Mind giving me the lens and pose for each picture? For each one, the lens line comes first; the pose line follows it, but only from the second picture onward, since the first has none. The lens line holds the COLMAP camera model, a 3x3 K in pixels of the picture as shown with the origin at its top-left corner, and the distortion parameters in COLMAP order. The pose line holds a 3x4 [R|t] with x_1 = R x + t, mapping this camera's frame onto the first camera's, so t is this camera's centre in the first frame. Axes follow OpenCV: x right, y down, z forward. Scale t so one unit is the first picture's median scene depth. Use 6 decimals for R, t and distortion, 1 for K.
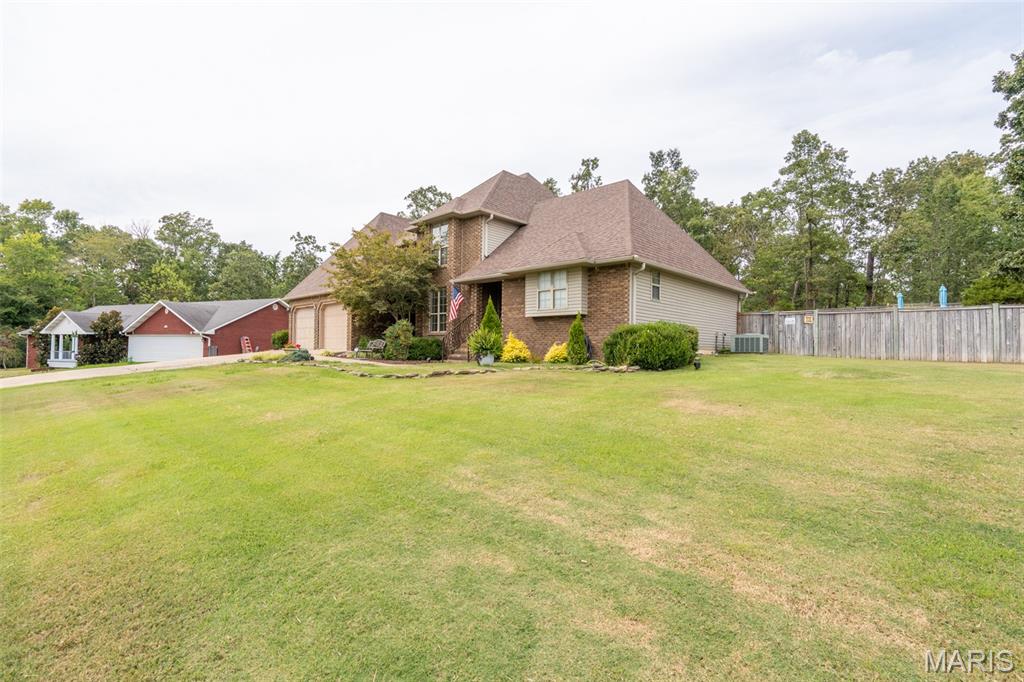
lens RADIAL K [[475.6, 0, 515.4], [0, 475.6, 338.9], [0, 0, 1]] dist [-0.001817, 0.001950]
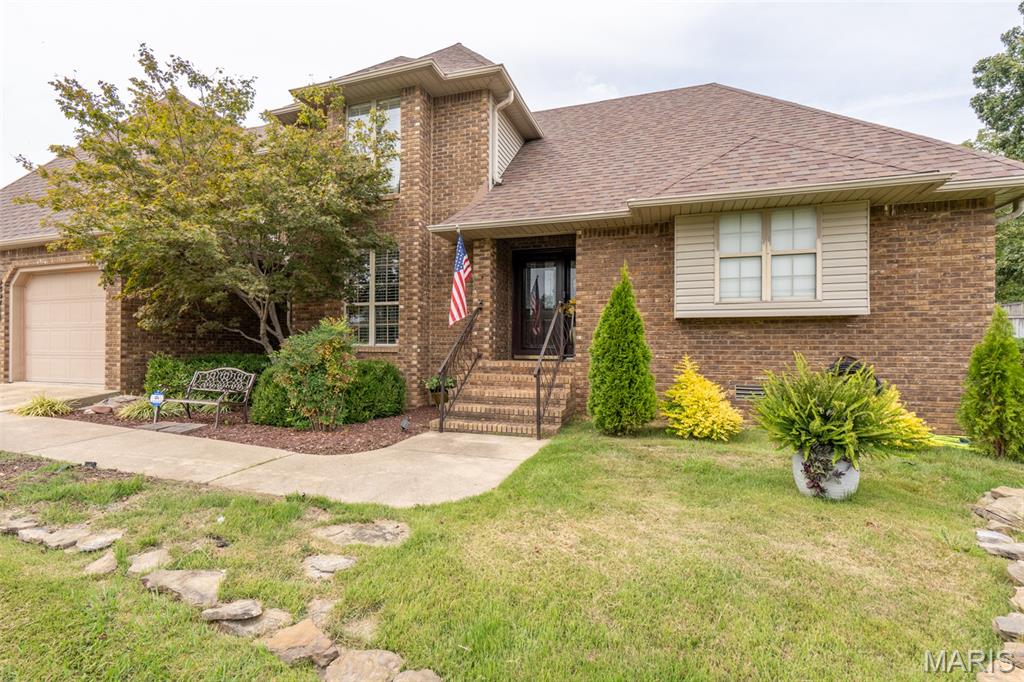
lens RADIAL K [[475.6, 0, 507.3], [0, 475.6, 339.9], [0, 0, 1]] dist [-0.001817, 0.001950]
pose [[0.911182, -0.003414, 0.411991, -0.243211], [-0.002547, 0.999900, 0.013920, -0.026938], [-0.411997, -0.013733, 0.911082, 0.572530]]
